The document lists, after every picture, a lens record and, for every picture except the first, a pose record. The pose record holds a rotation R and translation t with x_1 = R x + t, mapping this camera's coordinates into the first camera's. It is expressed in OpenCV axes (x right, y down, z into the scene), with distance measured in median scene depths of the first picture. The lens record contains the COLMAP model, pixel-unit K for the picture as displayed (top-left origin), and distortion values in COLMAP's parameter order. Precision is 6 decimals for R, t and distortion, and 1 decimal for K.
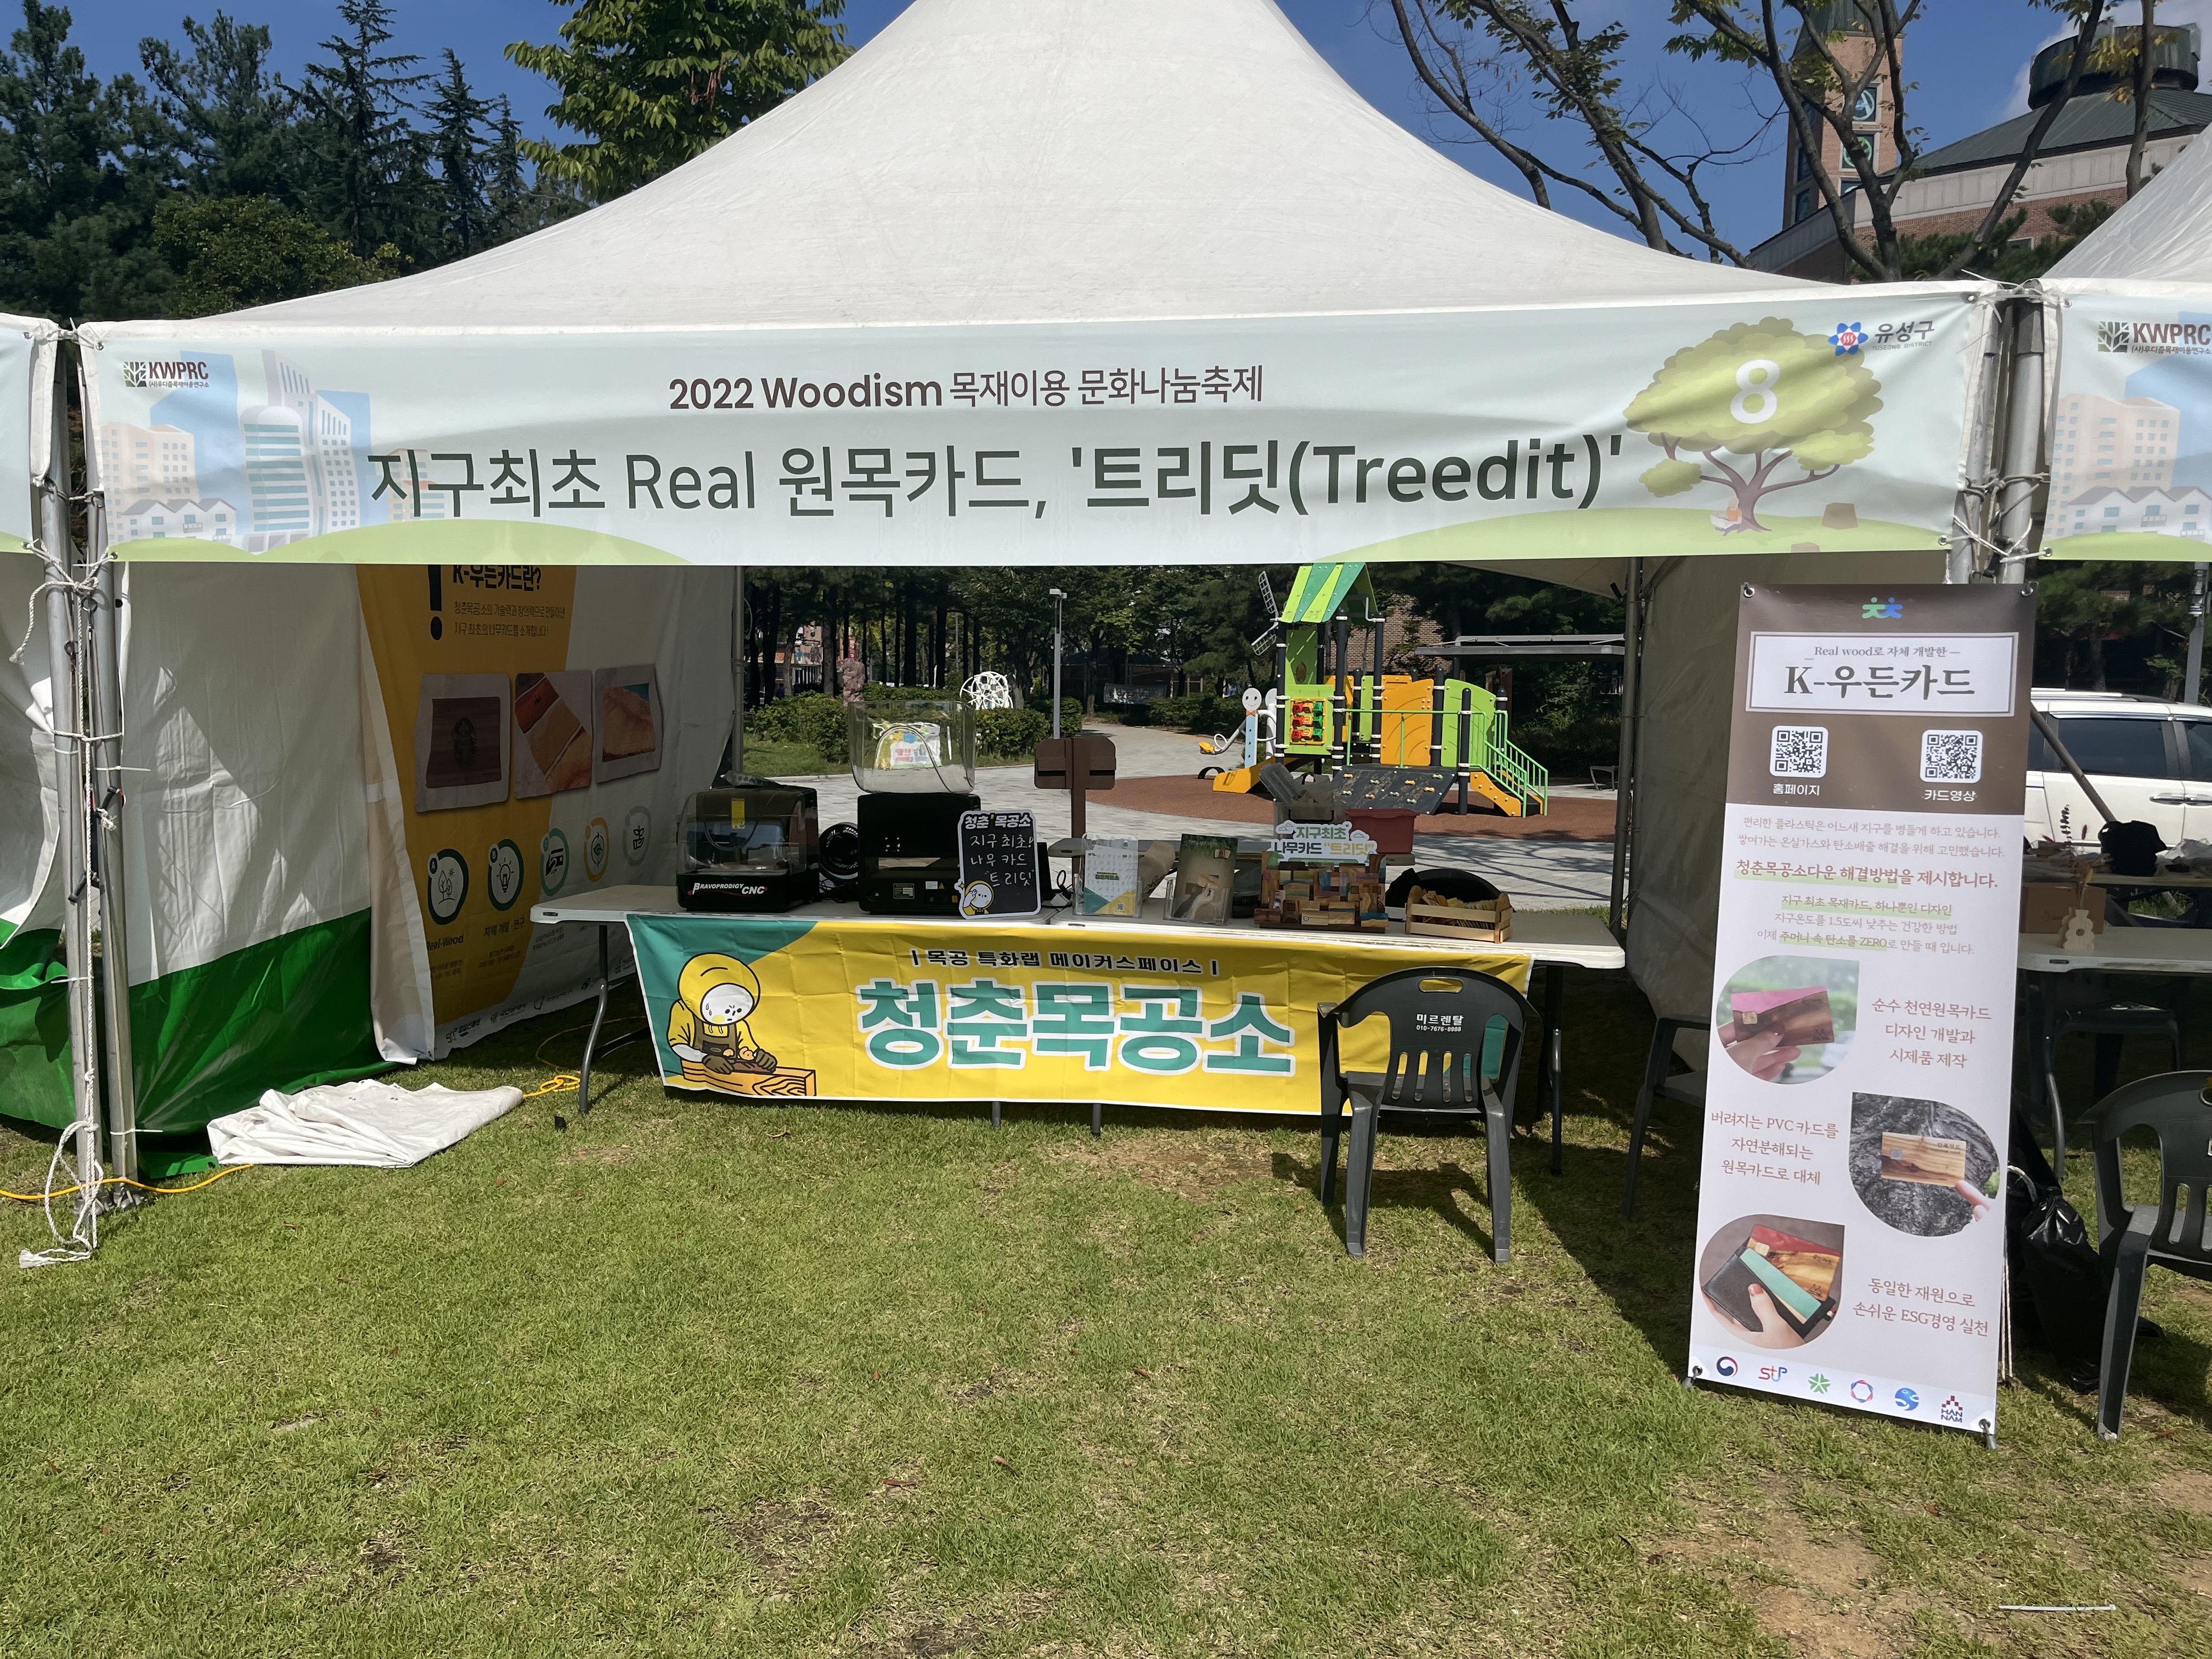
lens RADIAL K [[1659.3, 0, 1097.5], [0, 1659.3, 837.1], [0, 0, 1]] dist [0.038150, -0.049400]
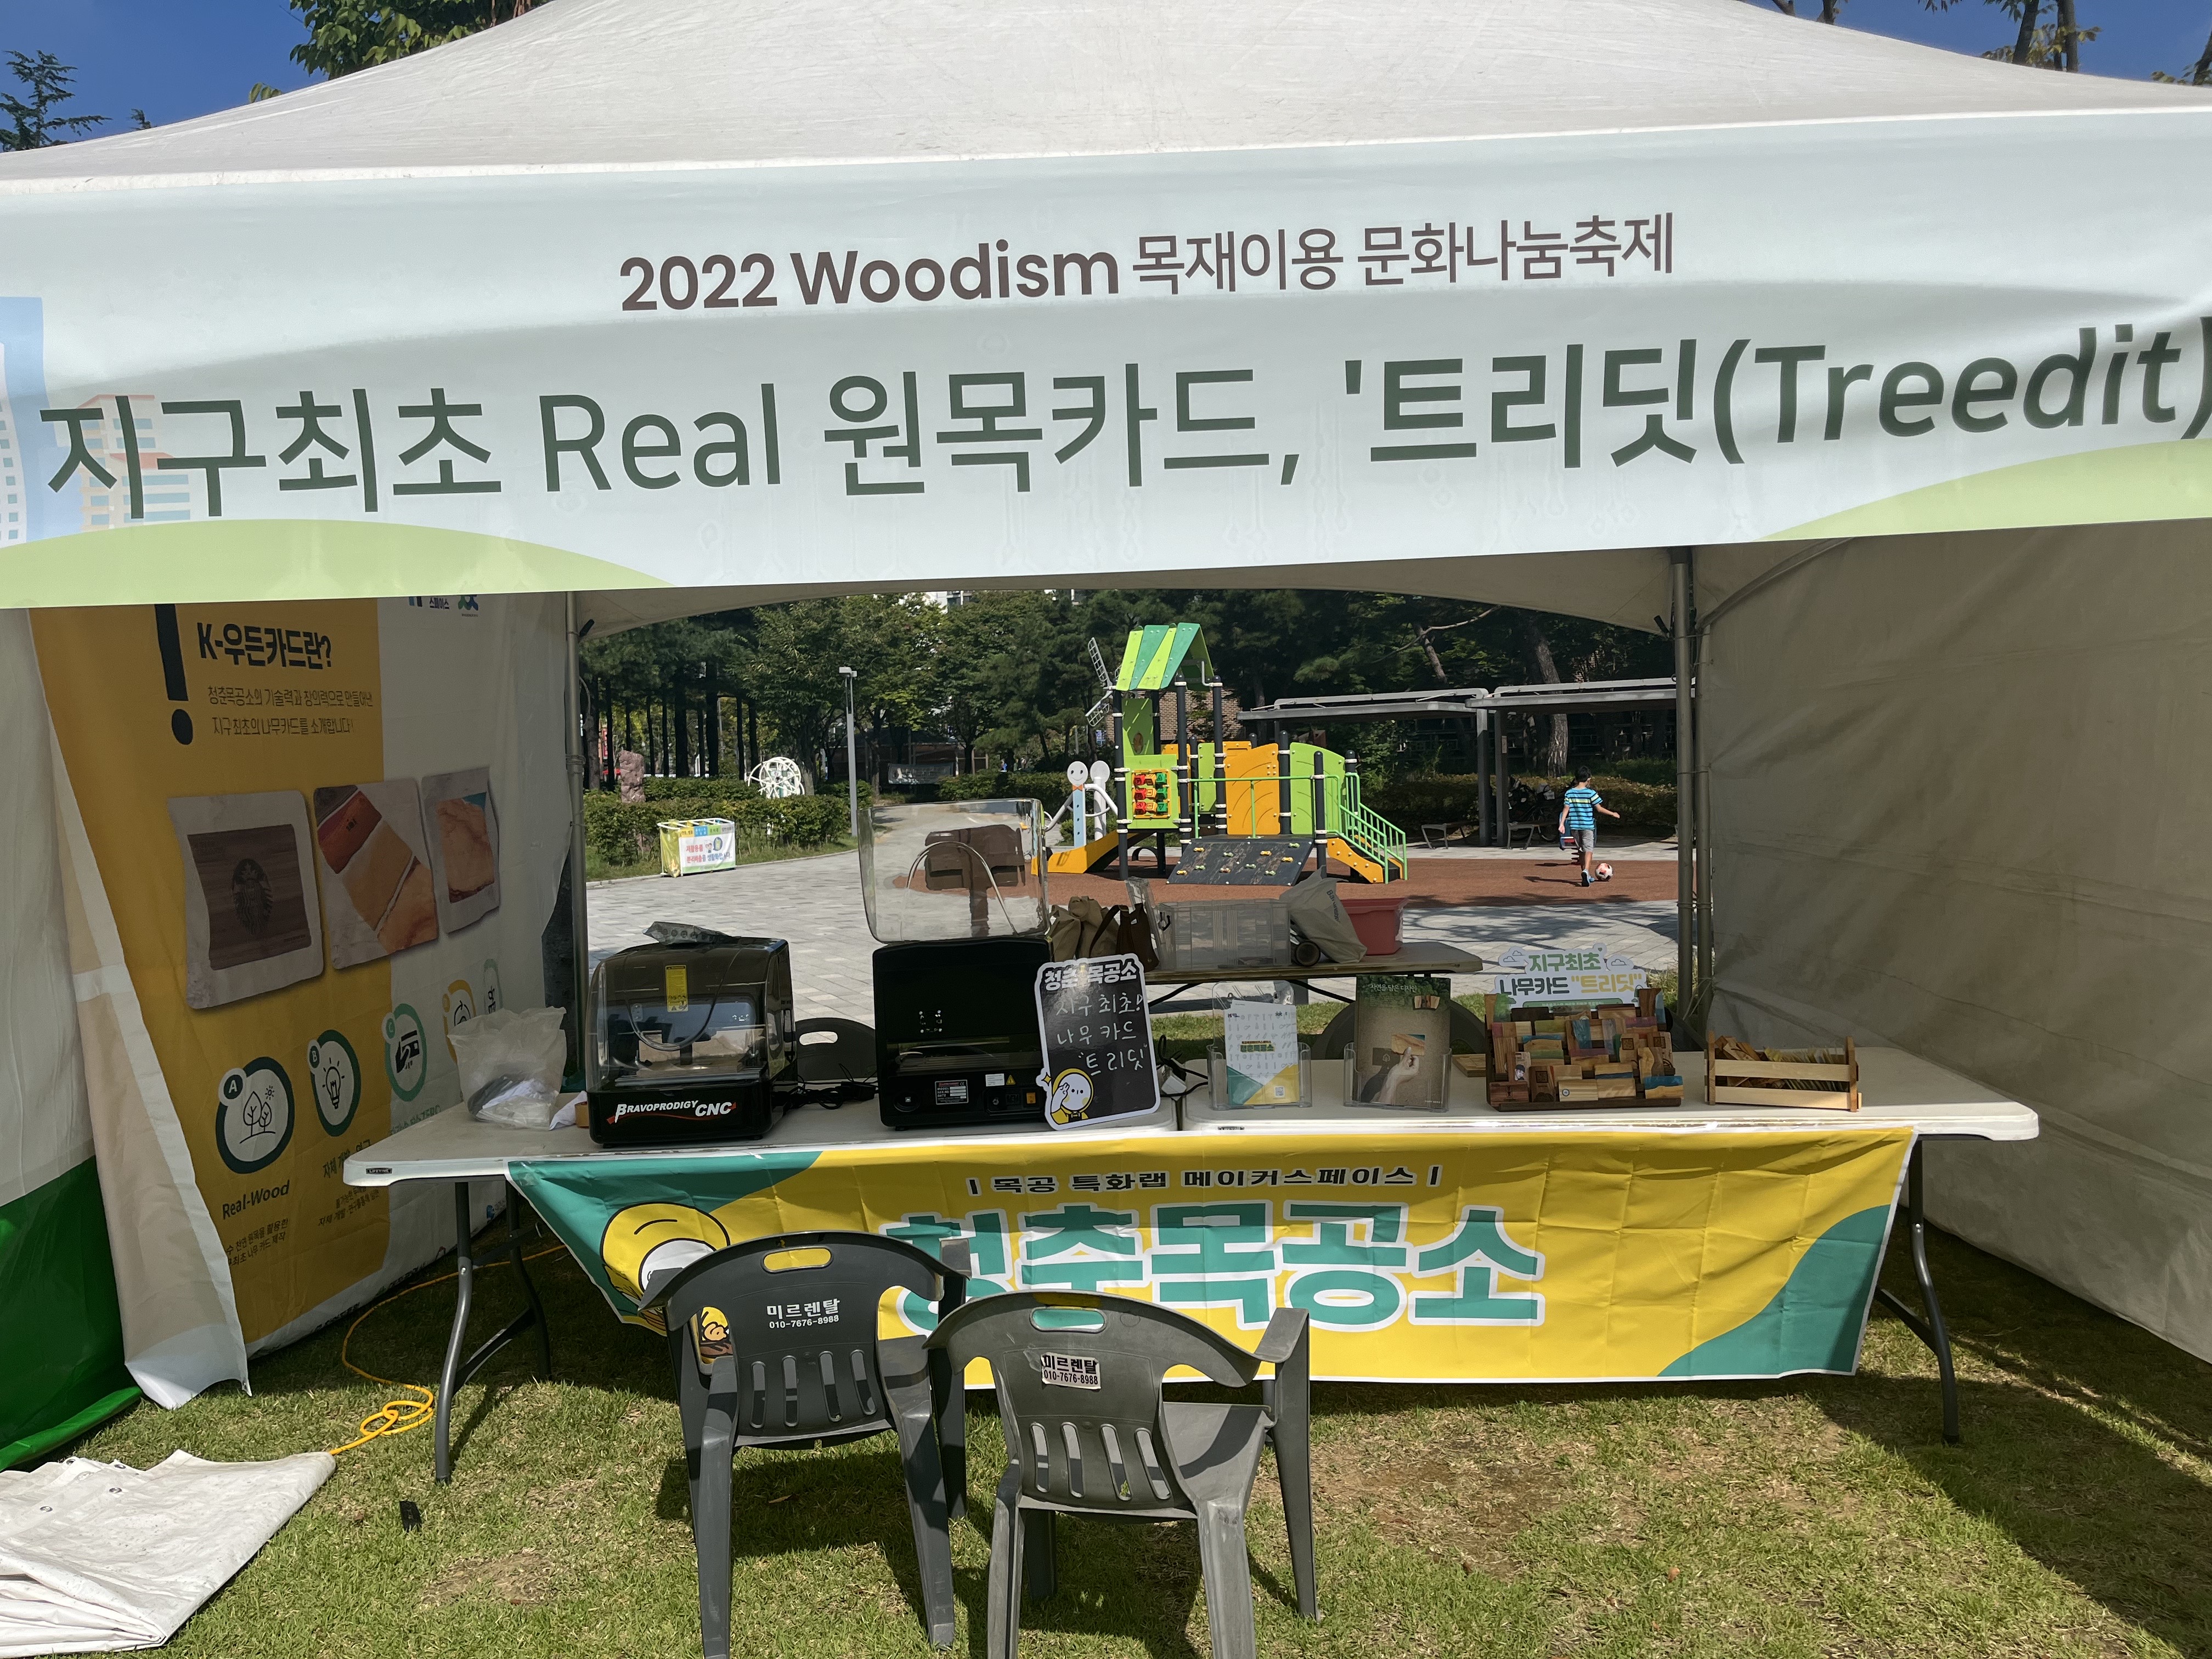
lens RADIAL K [[1659.3, 0, 1129.3], [0, 1659.3, 815.8], [0, 0, 1]] dist [0.038150, -0.049400]
pose [[0.986277, -0.053380, 0.156231, -0.151800], [0.062322, 0.996653, -0.052905, -0.038947], [-0.152884, 0.061915, 0.986303, 0.354391]]
